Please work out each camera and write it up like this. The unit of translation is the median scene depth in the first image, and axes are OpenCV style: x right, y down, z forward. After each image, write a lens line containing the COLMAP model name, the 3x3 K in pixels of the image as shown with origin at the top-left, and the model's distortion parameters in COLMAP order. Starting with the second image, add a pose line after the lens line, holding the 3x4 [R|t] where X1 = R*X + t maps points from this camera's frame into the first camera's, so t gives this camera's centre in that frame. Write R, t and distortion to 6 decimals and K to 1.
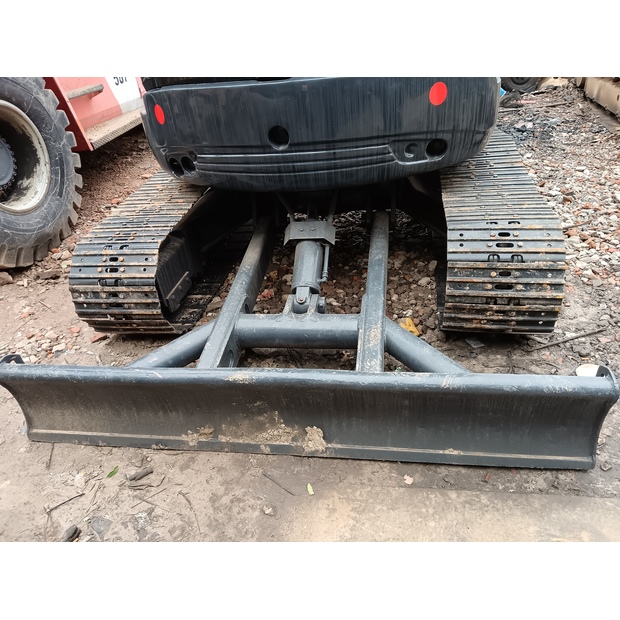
lens RADIAL K [[489.0, 0, 299.5], [0, 489.0, 300.0], [0, 0, 1]] dist [0.051621, -0.074728]
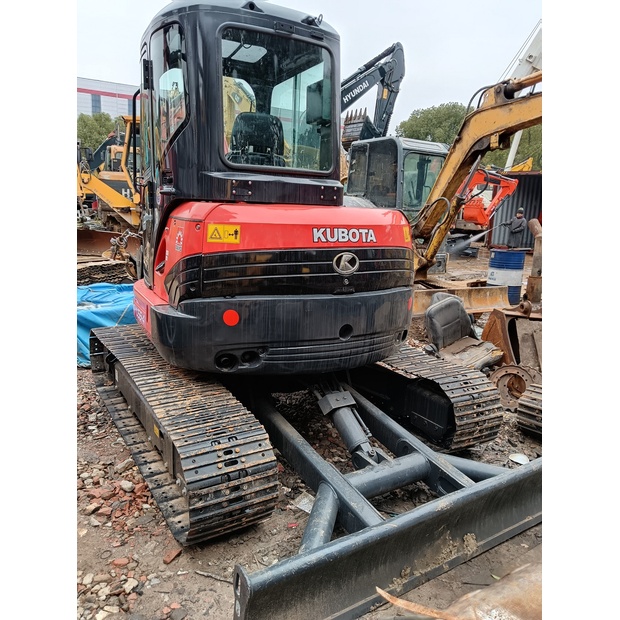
lens RADIAL K [[489.0, 0, 307.1], [0, 489.0, 312.0], [0, 0, 1]] dist [0.051621, -0.074728]
pose [[0.738189, -0.007677, 0.674550, -0.955813], [0.240458, 0.937249, -0.252476, -0.060403], [-0.630284, 0.348576, 0.693713, 0.098434]]
